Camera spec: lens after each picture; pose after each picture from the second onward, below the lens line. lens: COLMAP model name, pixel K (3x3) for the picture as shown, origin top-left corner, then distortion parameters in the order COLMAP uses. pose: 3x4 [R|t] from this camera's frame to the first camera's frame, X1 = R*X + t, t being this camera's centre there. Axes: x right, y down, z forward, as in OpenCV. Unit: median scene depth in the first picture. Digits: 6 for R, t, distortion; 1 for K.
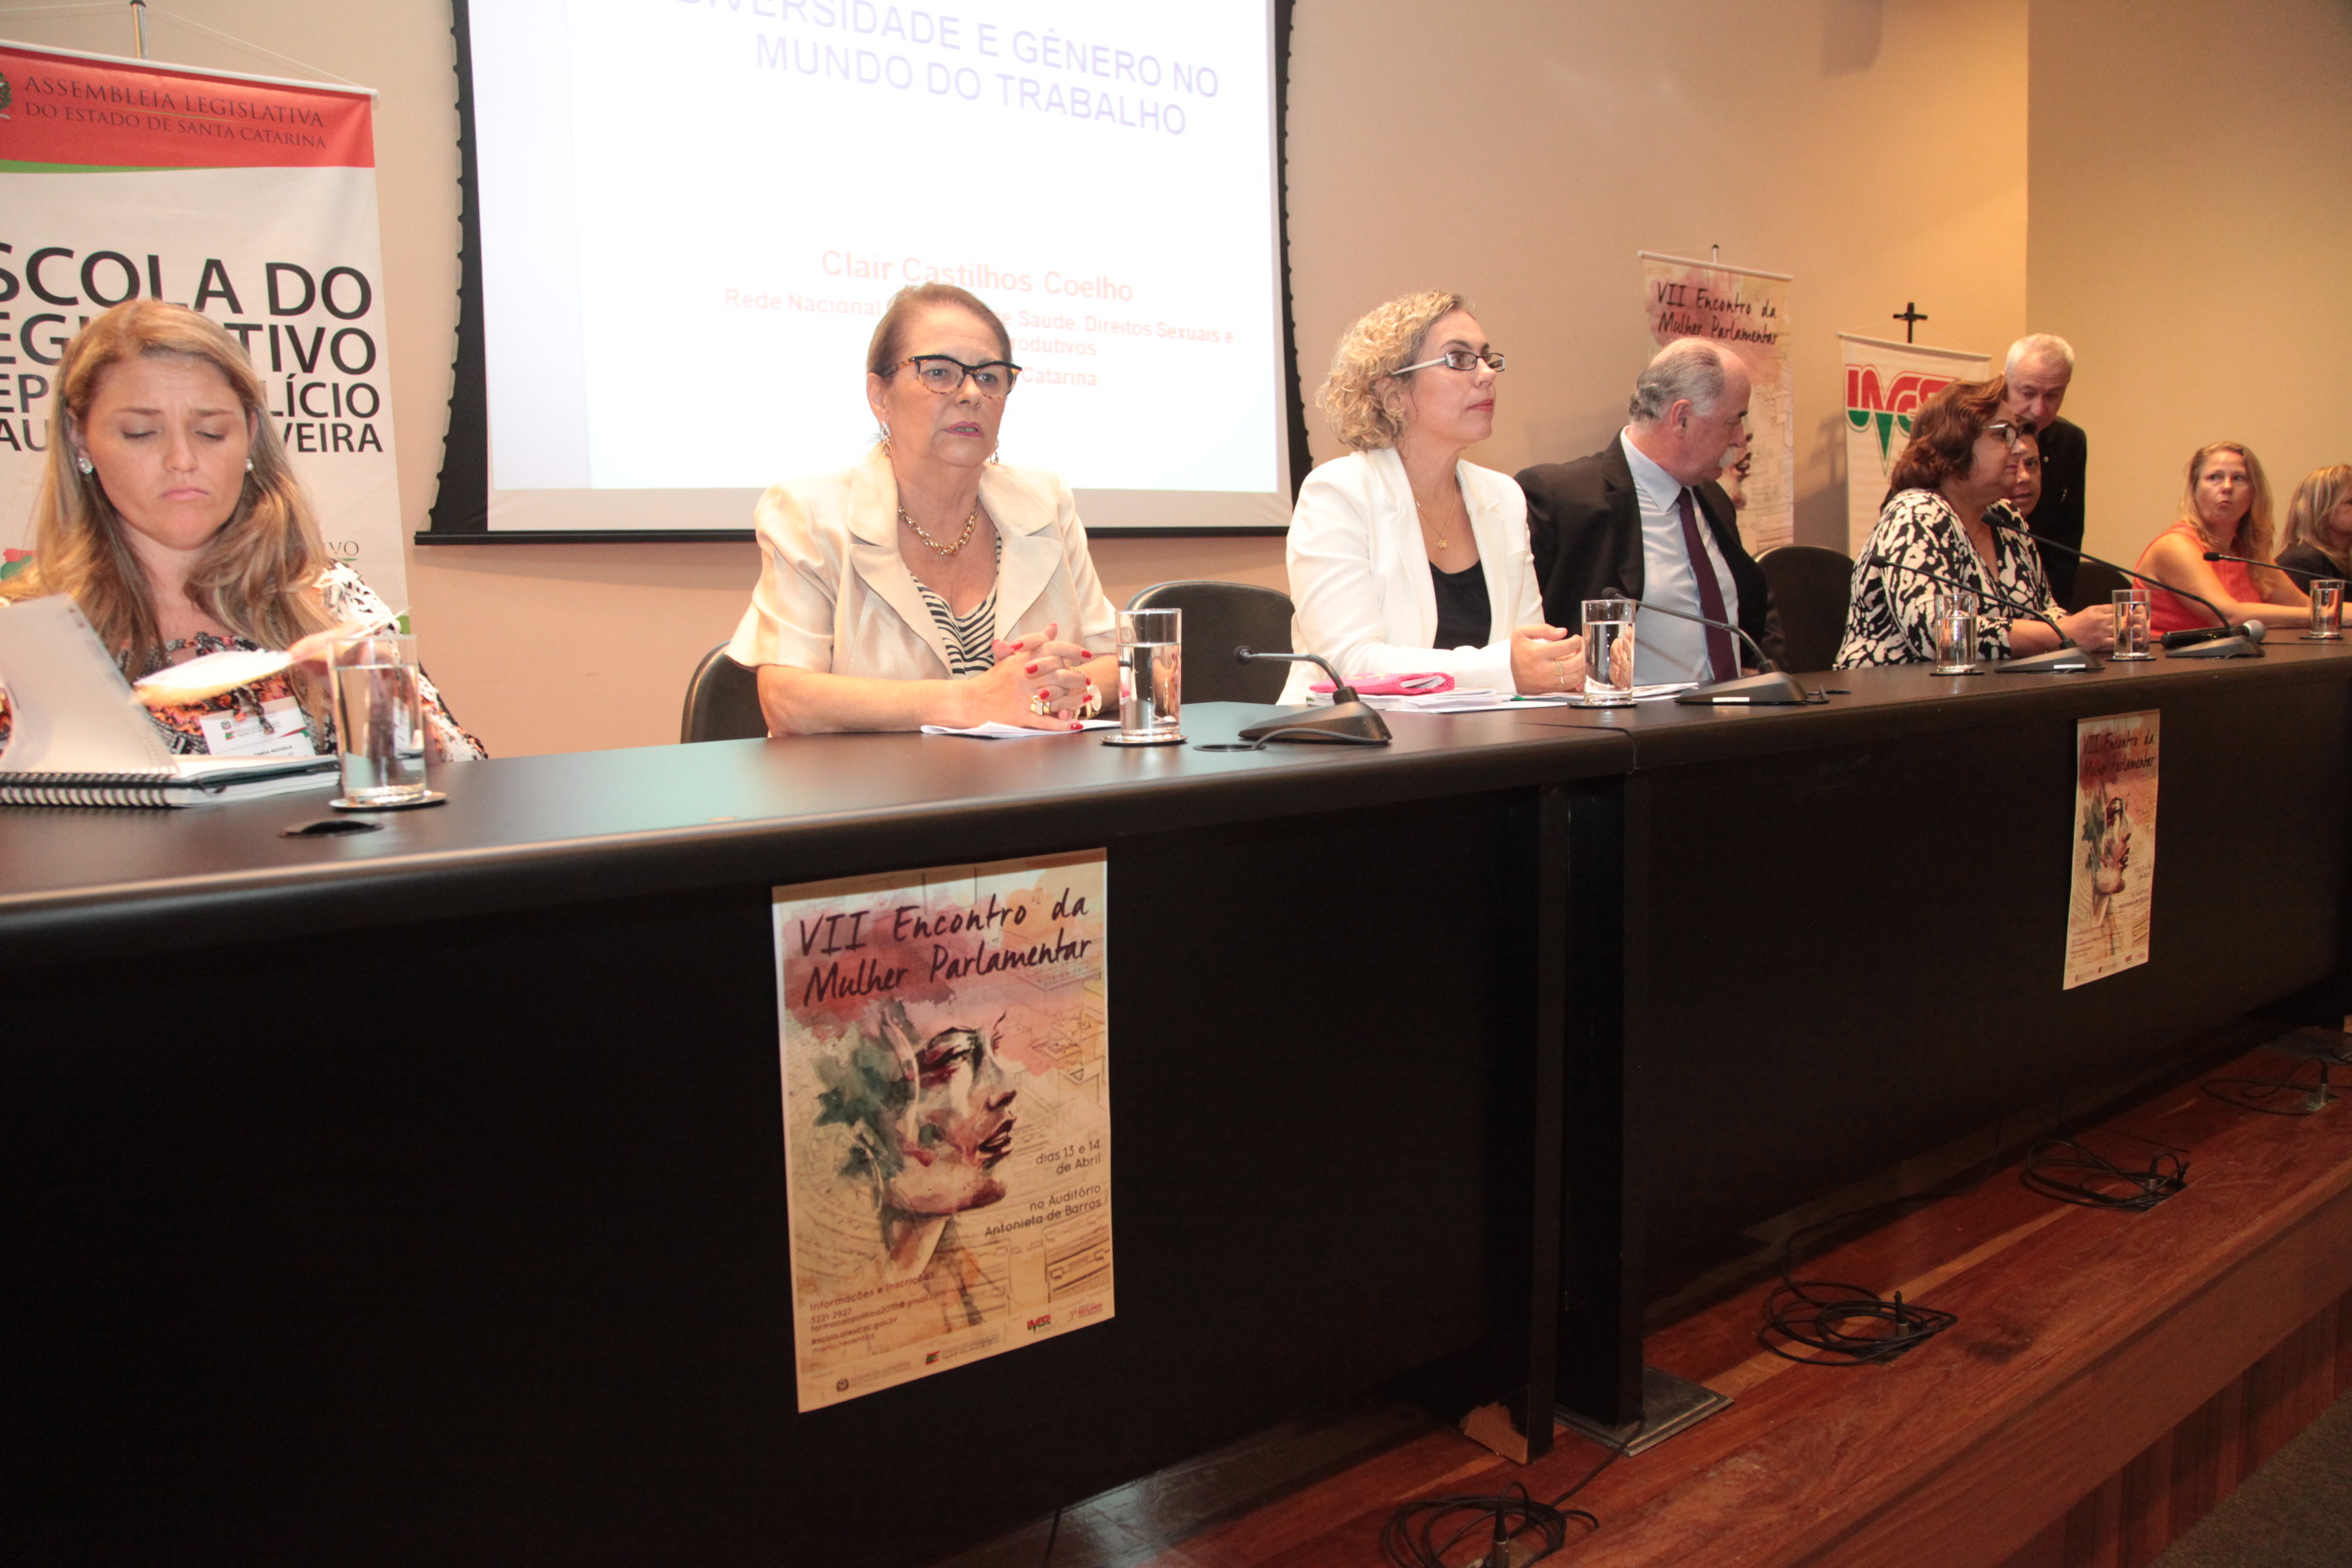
lens RADIAL K [[1615.4, 0, 1158.5], [0, 1615.4, 794.3], [0, 0, 1]] dist [-0.108700, 0.049820]
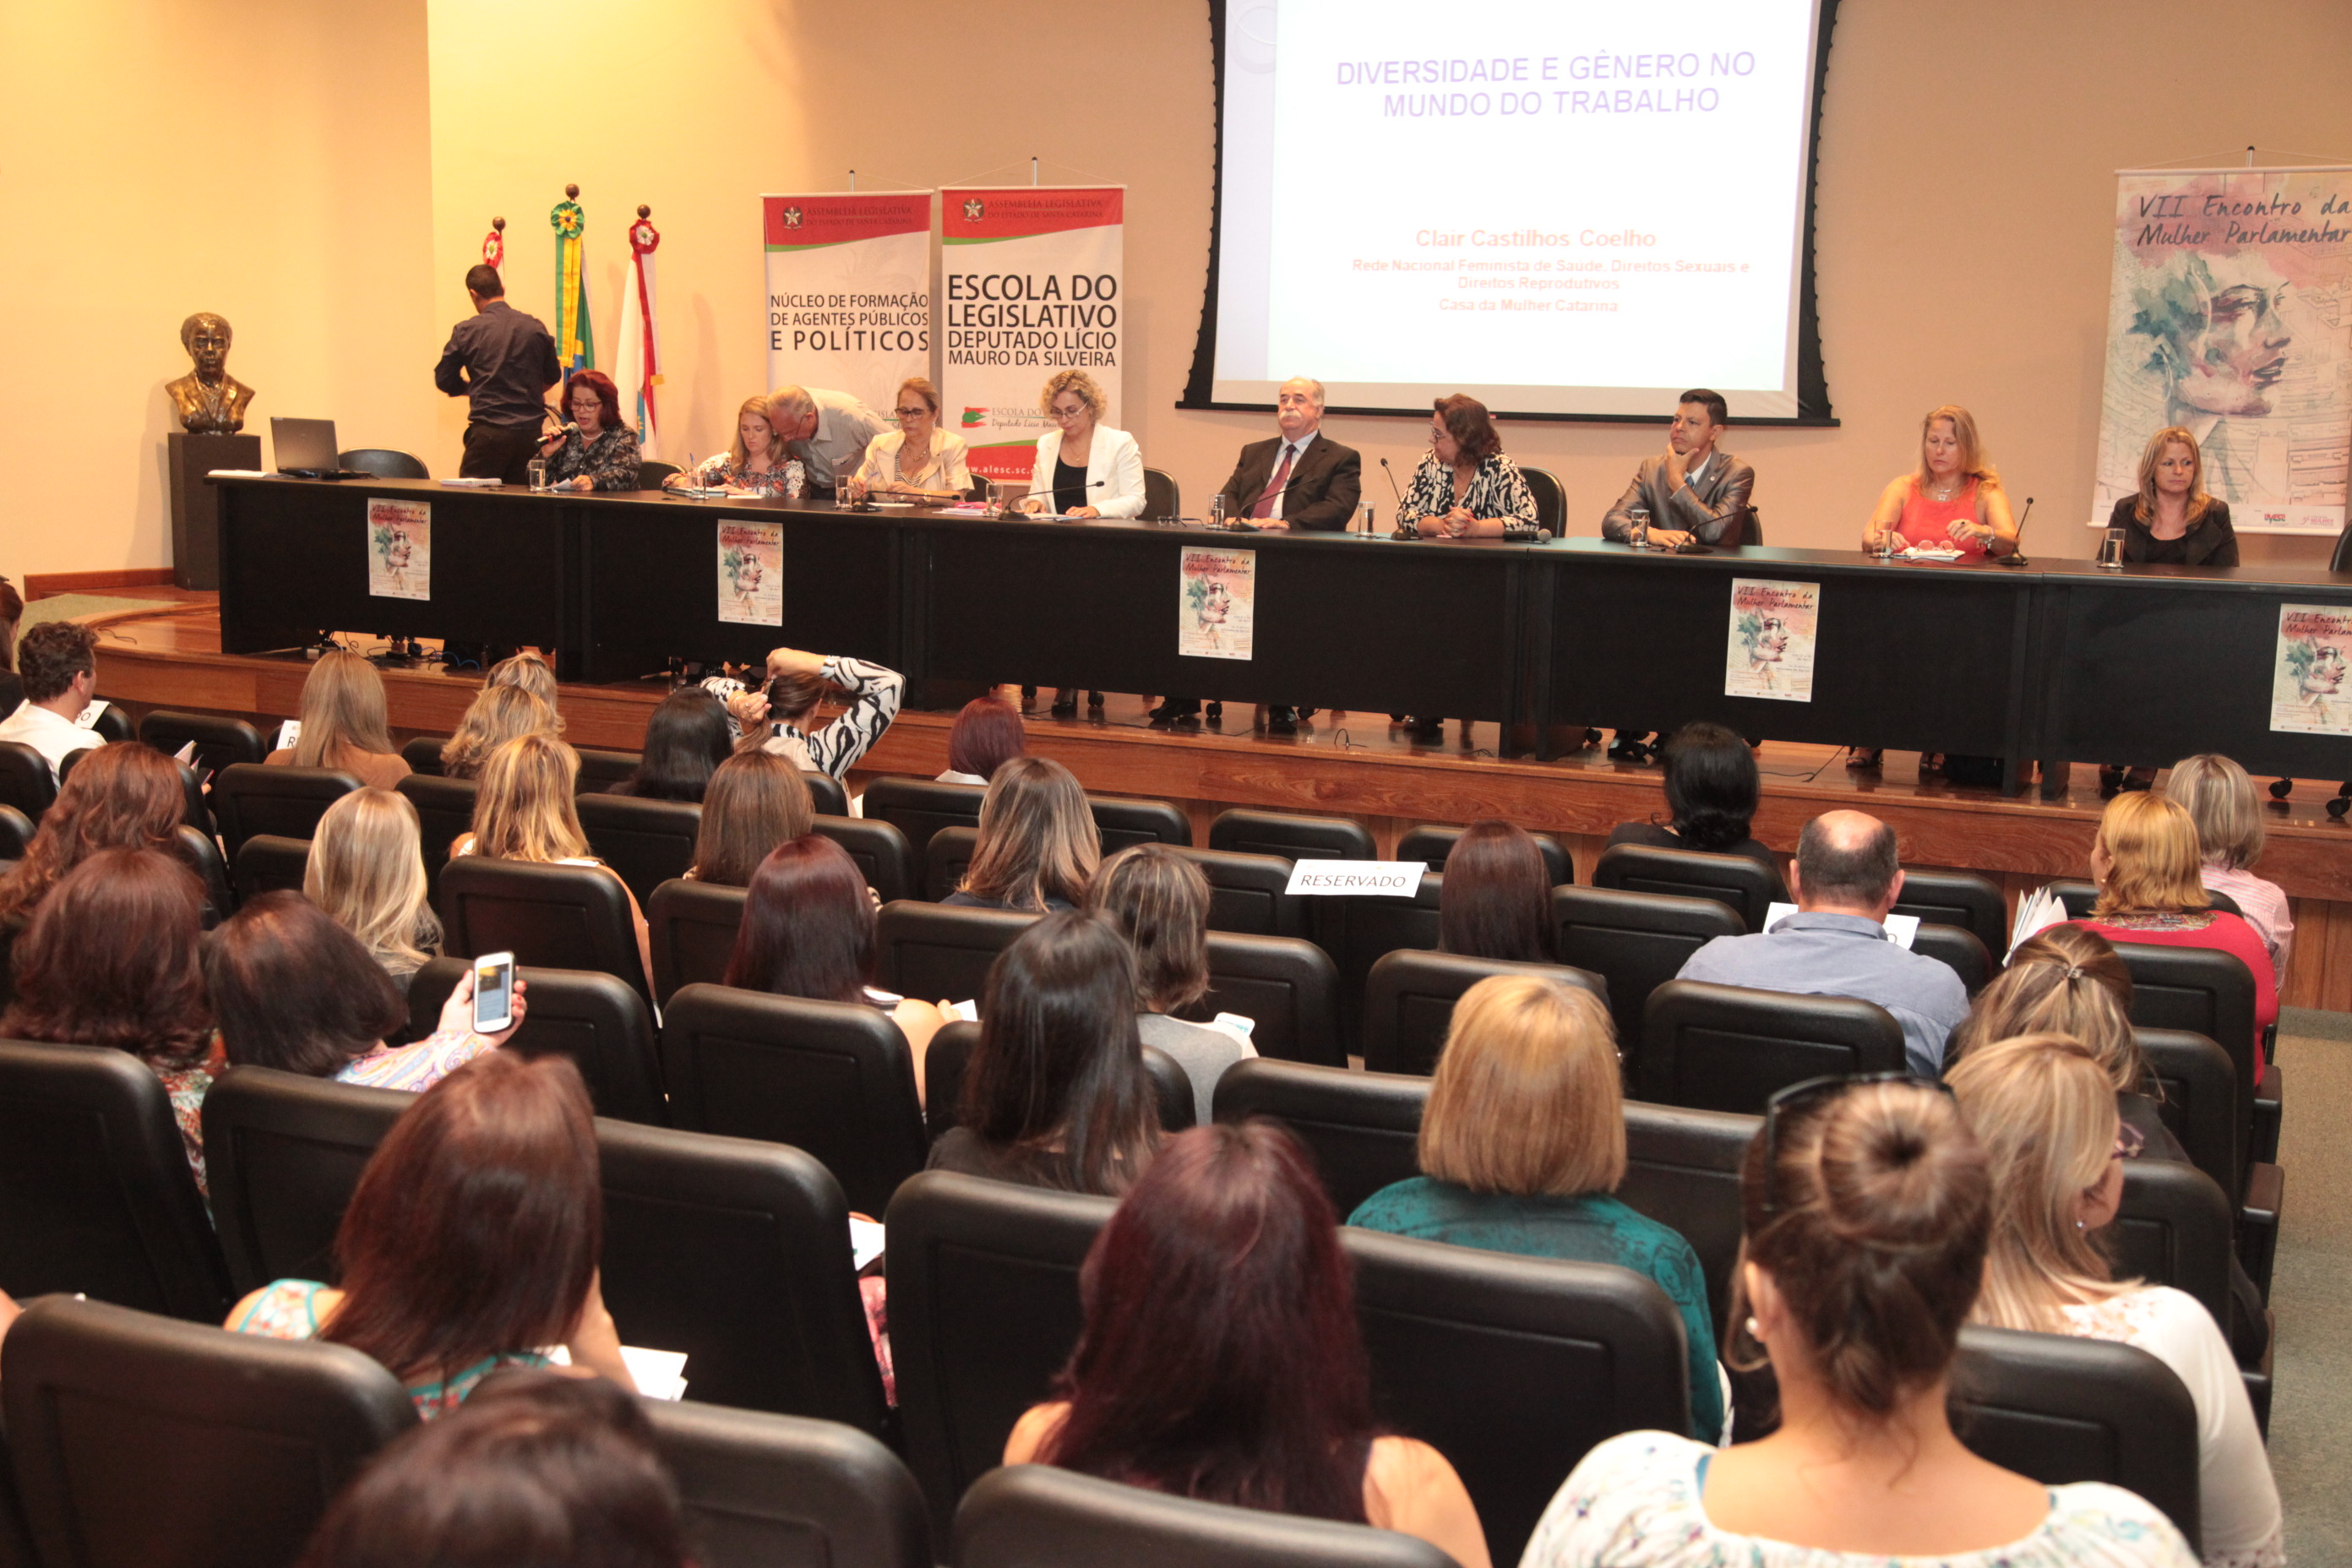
lens RADIAL K [[2737.6, 0, 1195.5], [0, 2737.6, 788.9], [0, 0, 1]] dist [0.100401, 0.000000]
pose [[0.540323, 0.174300, -0.823208, 2.719069], [-0.140352, 0.983275, 0.116069, -0.113429], [0.829670, 0.052824, 0.555749, -0.902488]]
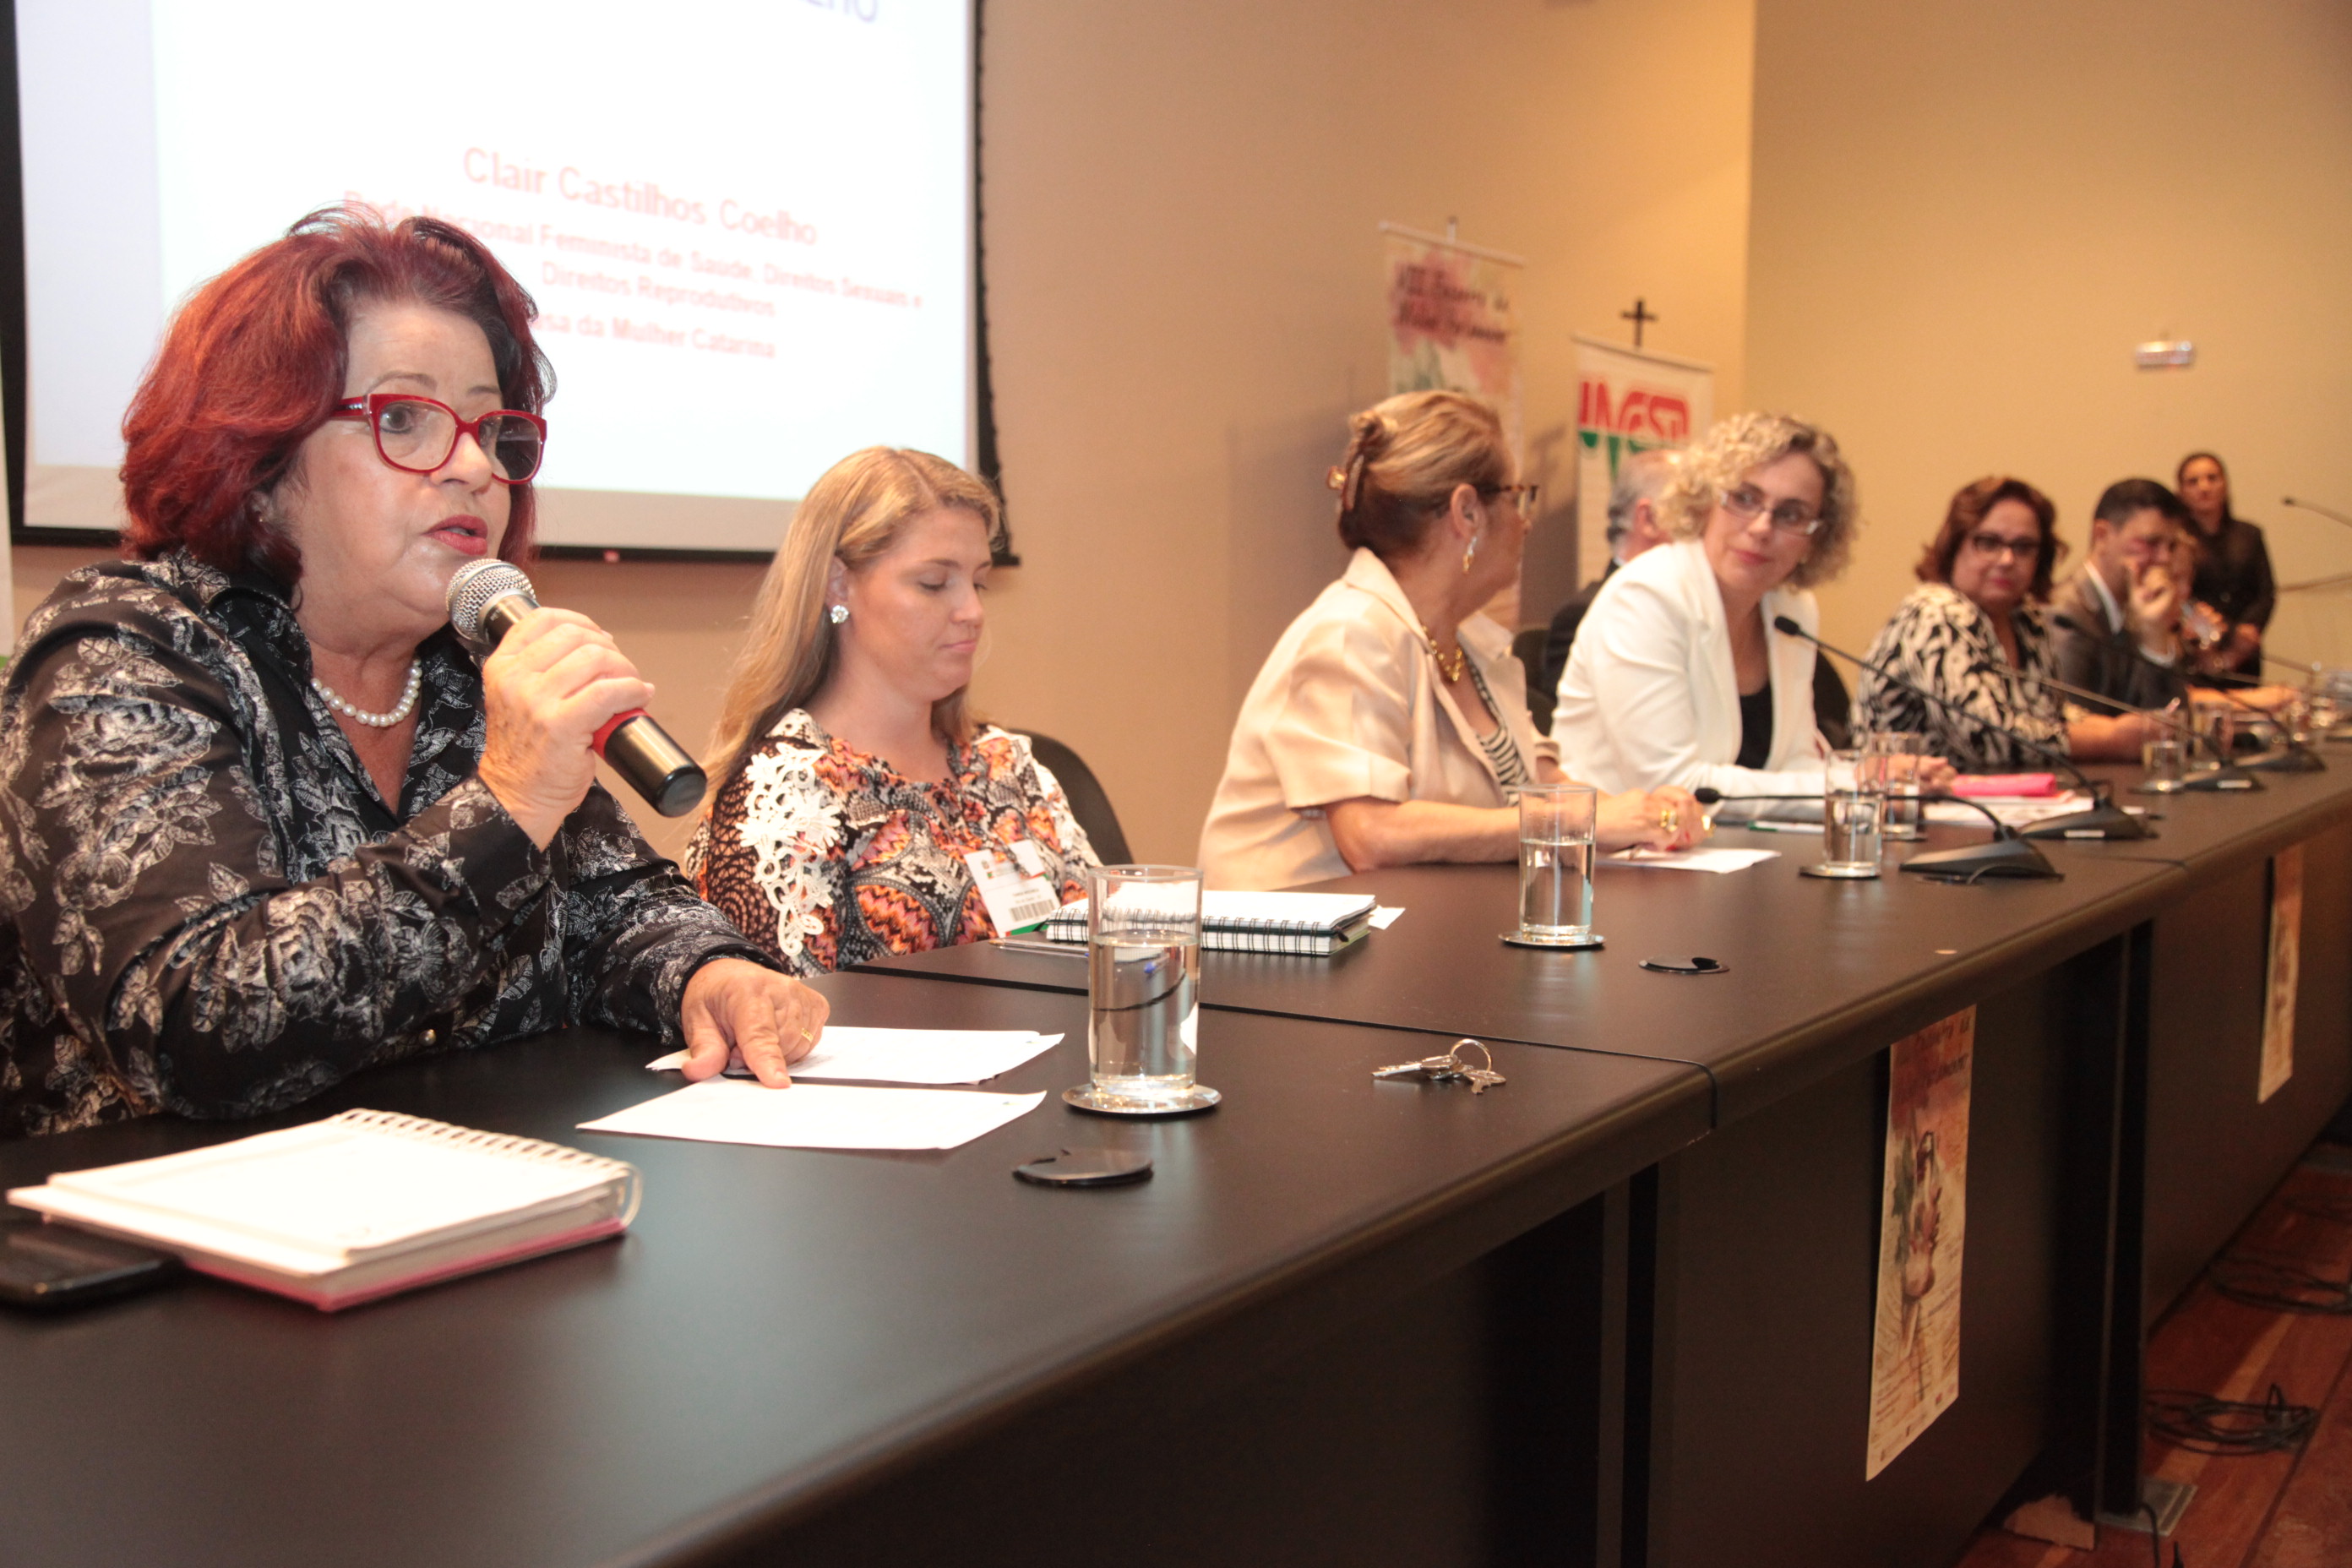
lens RADIAL K [[2429.6, 0, 1155.9], [0, 2429.6, 778.0], [0, 0, 1]] dist [0.053050, 0.000000]
pose [[0.928334, 0.011216, 0.371577, -0.444239], [0.006741, 0.998873, -0.046991, -0.010750], [-0.371685, 0.046128, 0.927212, -0.151019]]
